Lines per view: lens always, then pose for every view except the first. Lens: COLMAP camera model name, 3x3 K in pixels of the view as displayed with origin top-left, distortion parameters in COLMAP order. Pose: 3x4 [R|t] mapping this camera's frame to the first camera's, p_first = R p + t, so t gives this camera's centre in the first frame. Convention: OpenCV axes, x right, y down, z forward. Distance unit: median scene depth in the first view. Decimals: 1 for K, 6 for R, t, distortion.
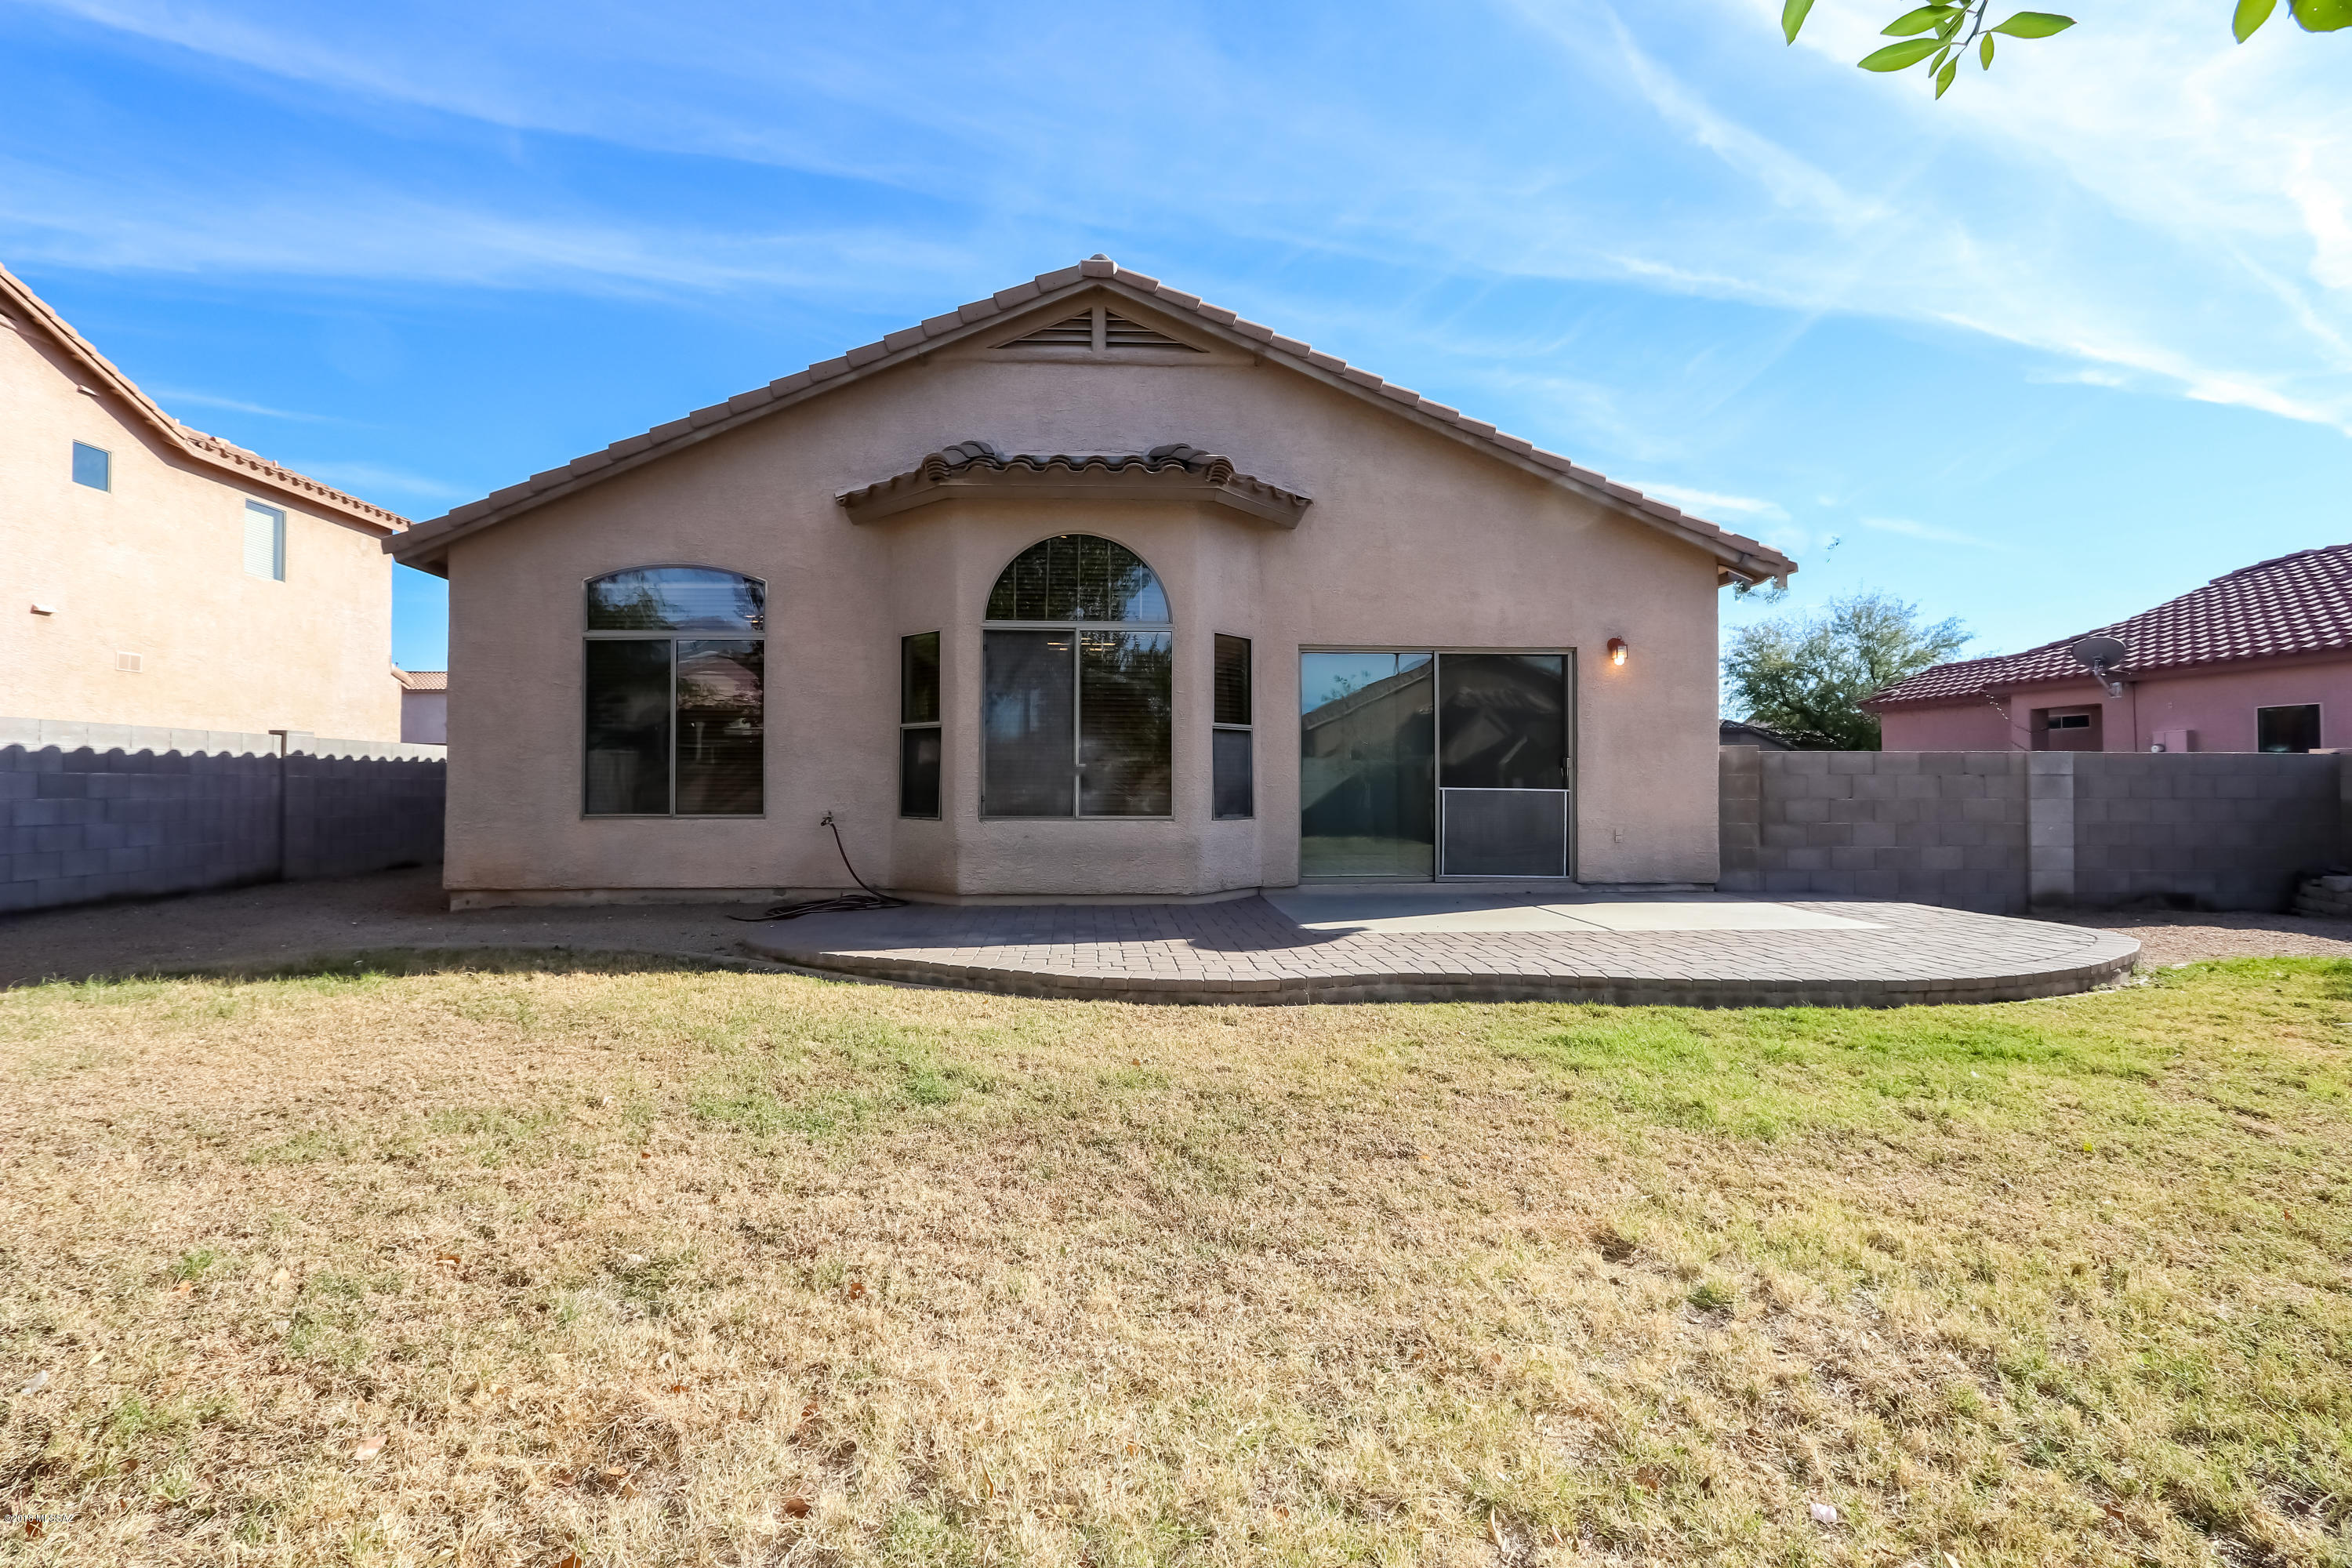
lens RADIAL K [[1087.7, 0, 1134.8], [0, 1087.7, 766.0], [0, 0, 1]] dist [-0.016946, 0.001274]
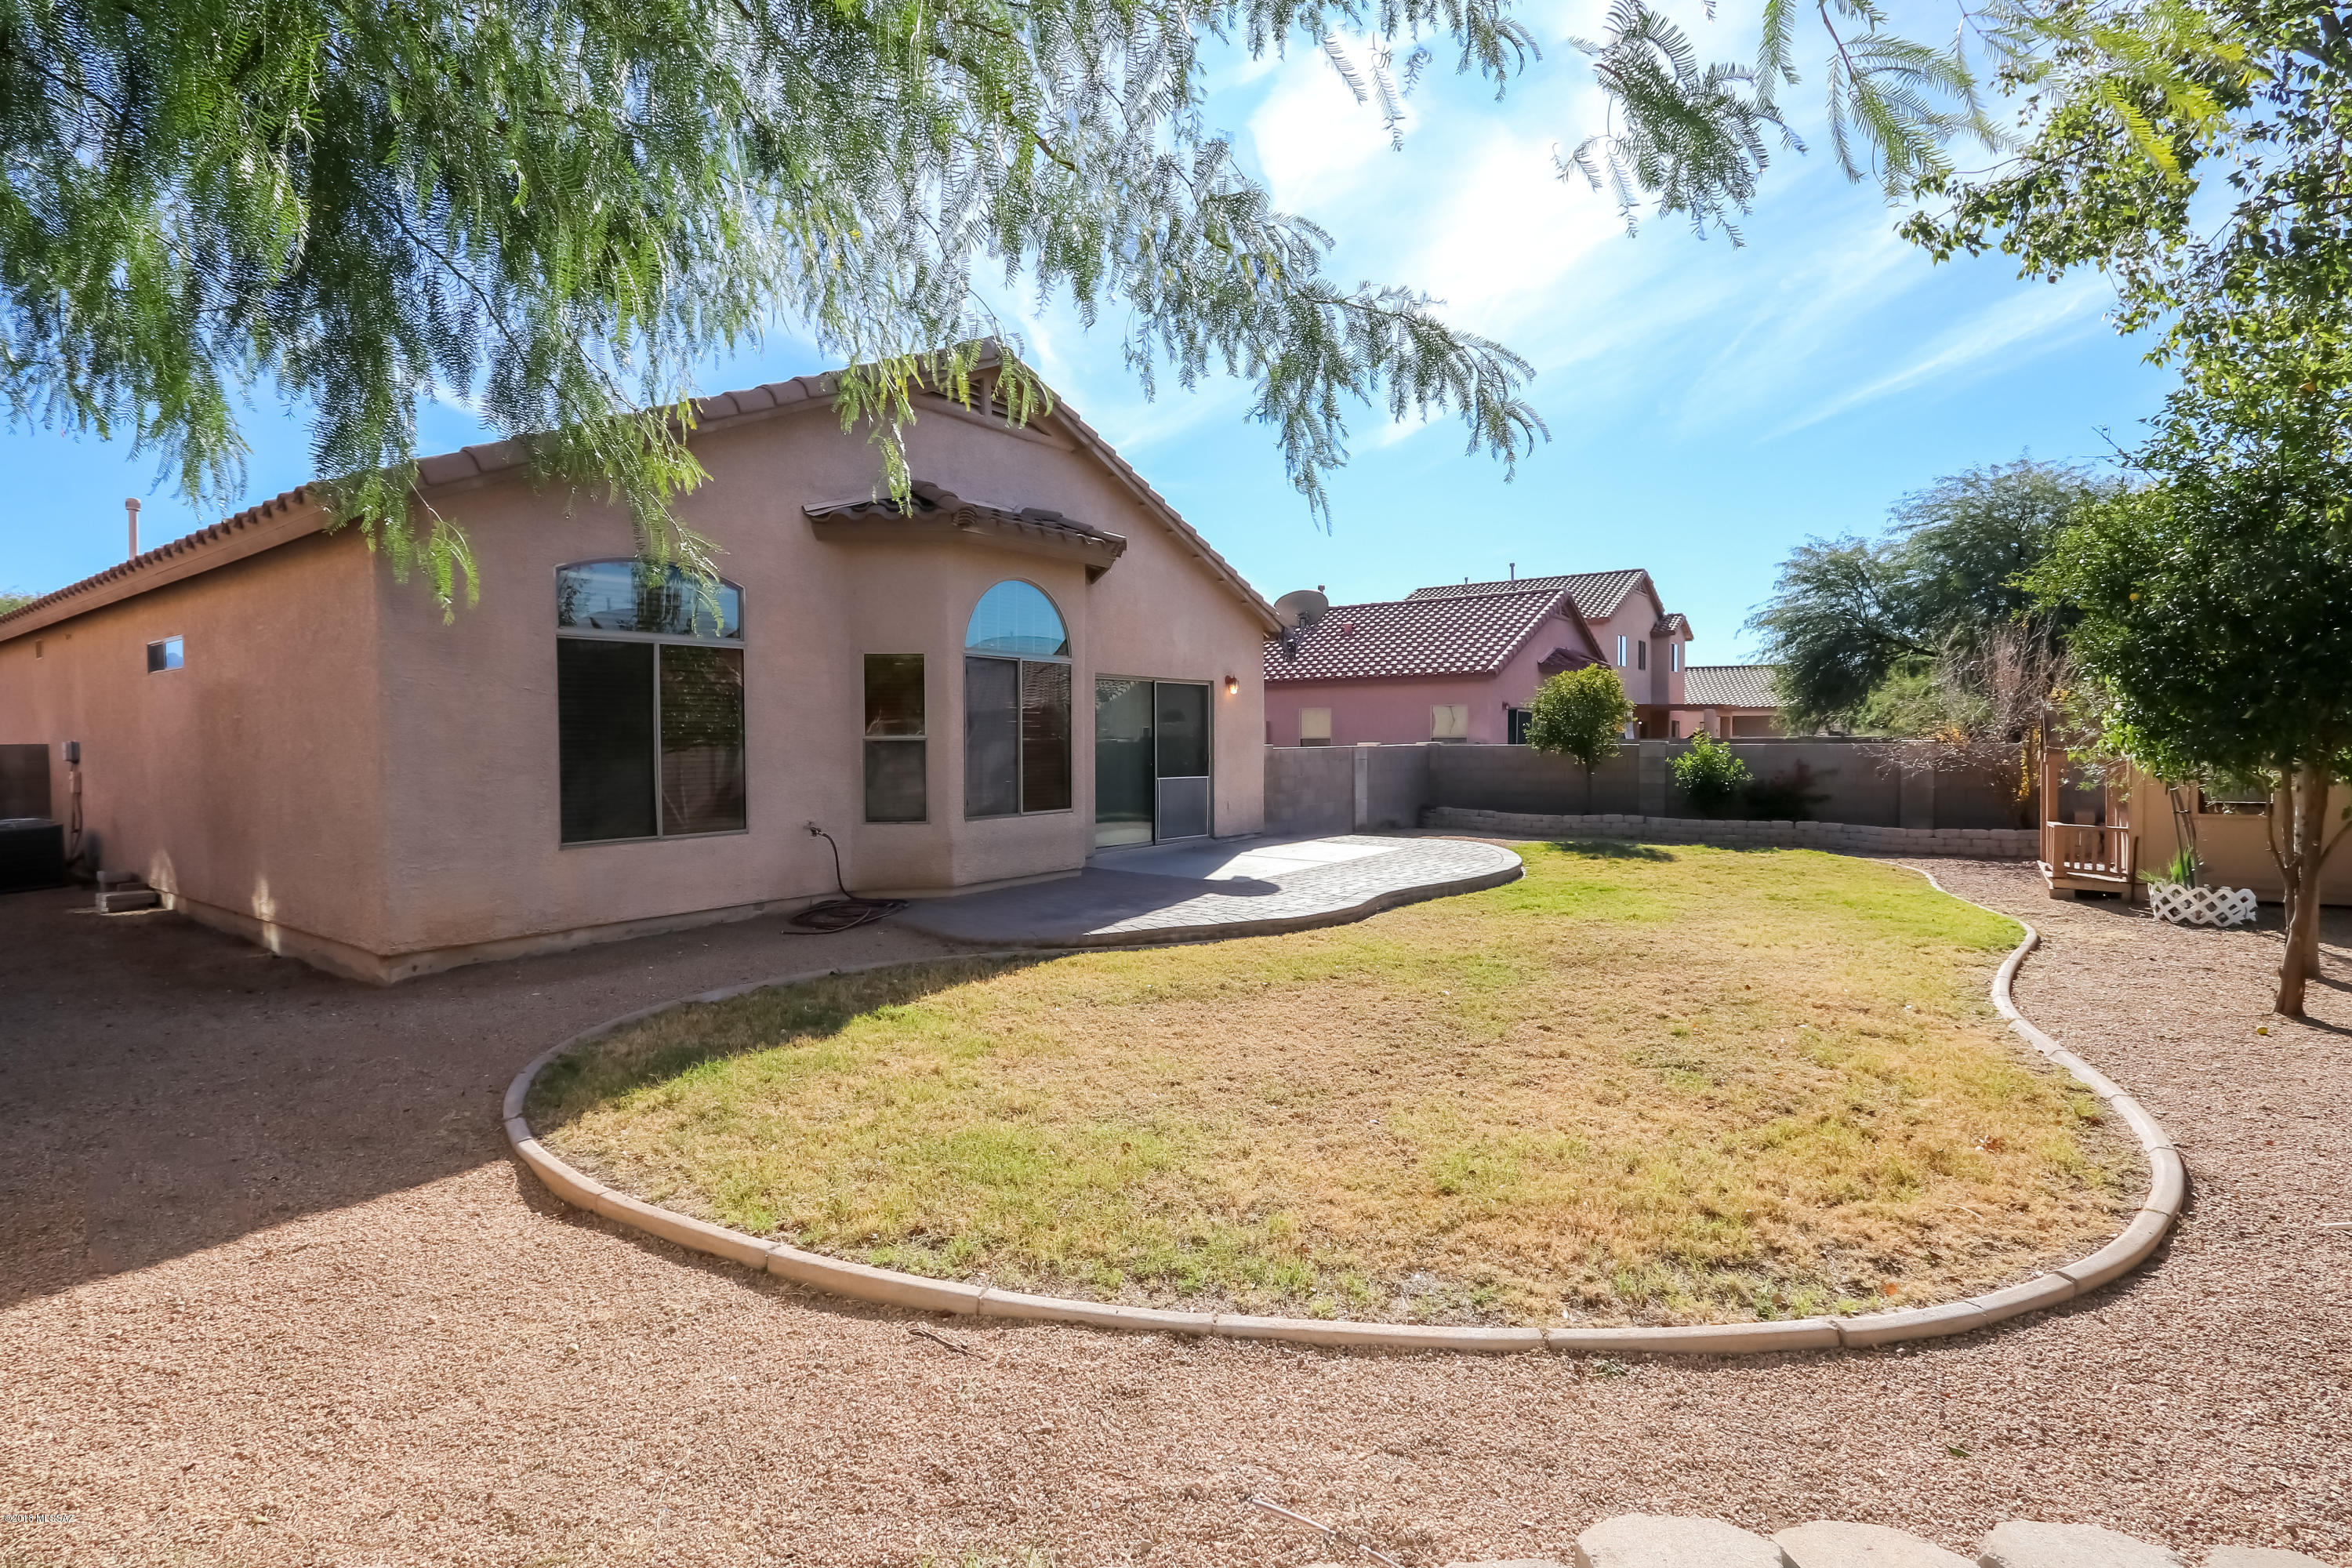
lens RADIAL K [[1120.0, 0, 1134.3], [0, 1120.0, 766.7], [0, 0, 1]] dist [-0.015575, -0.000027]
pose [[0.635667, -0.025042, 0.771557, -0.876779], [-0.004963, 0.999321, 0.036523, -0.048584], [-0.771947, -0.027045, 0.635111, 0.096534]]
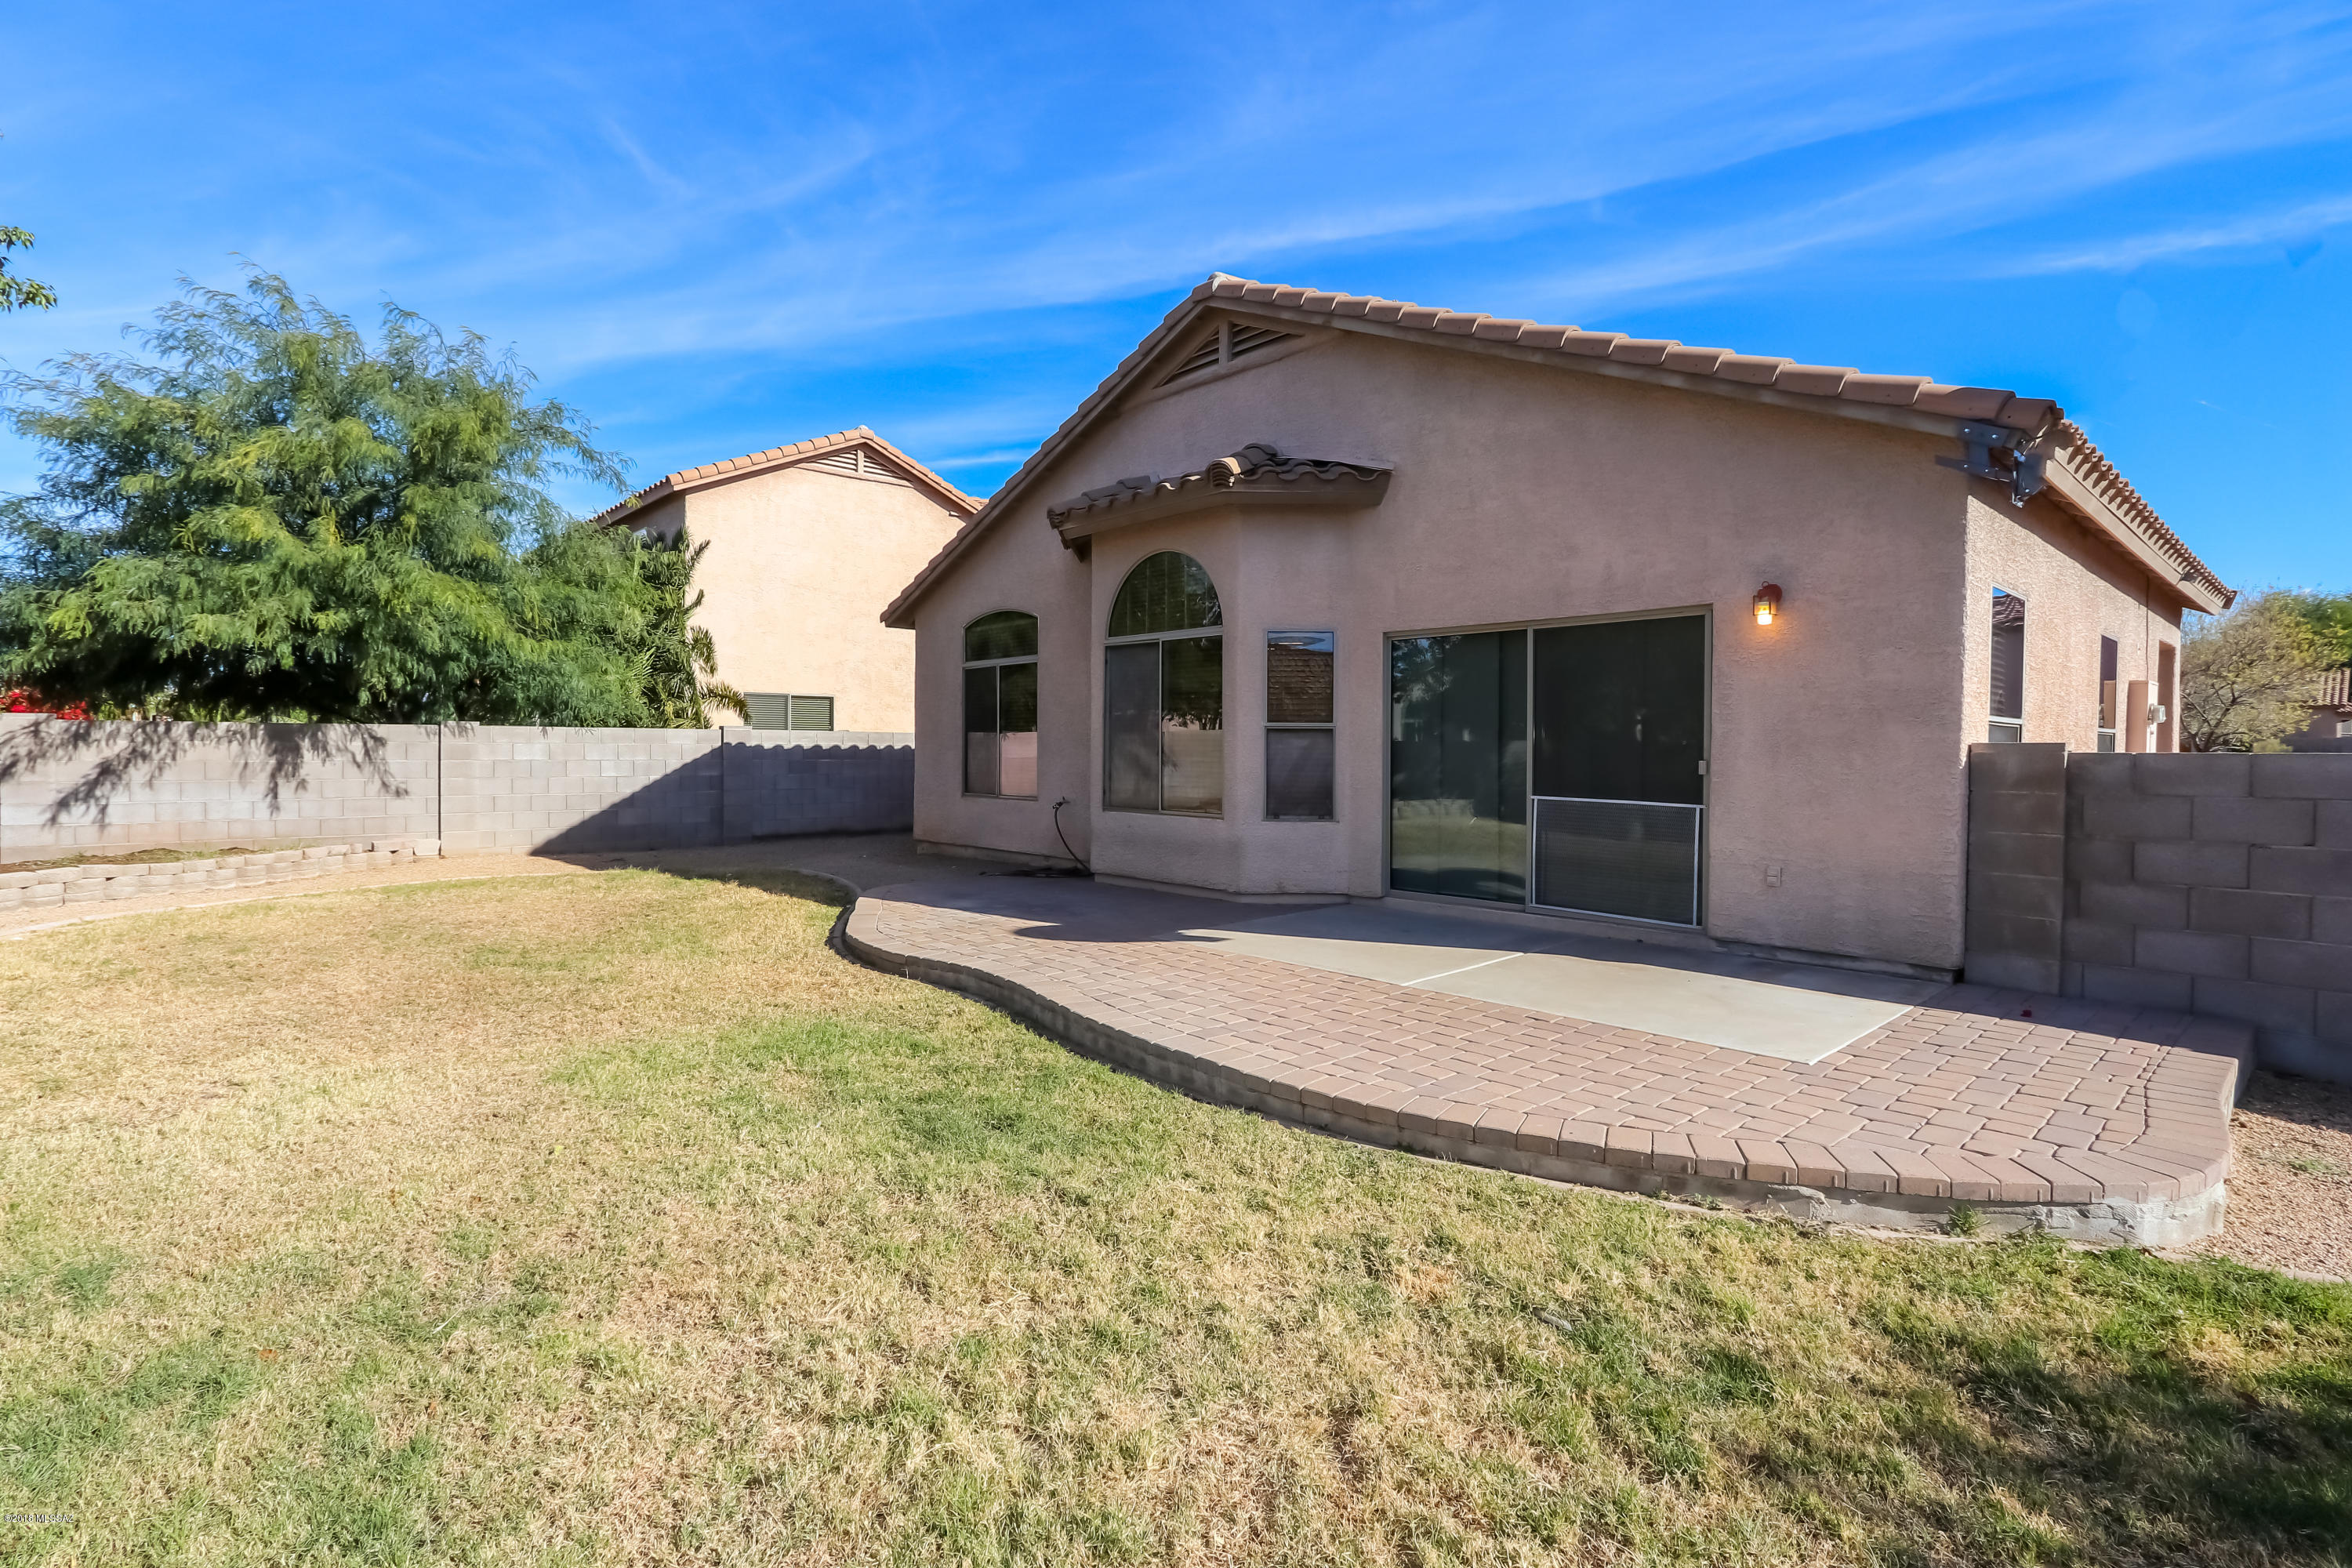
lens RADIAL K [[1087.7, 0, 1134.8], [0, 1087.7, 766.0], [0, 0, 1]] dist [-0.016946, 0.001274]
pose [[0.633977, 0.015494, -0.773197, 0.720660], [0.006175, 0.999666, 0.025095, -0.024348], [0.773327, -0.020684, 0.633670, 0.264787]]
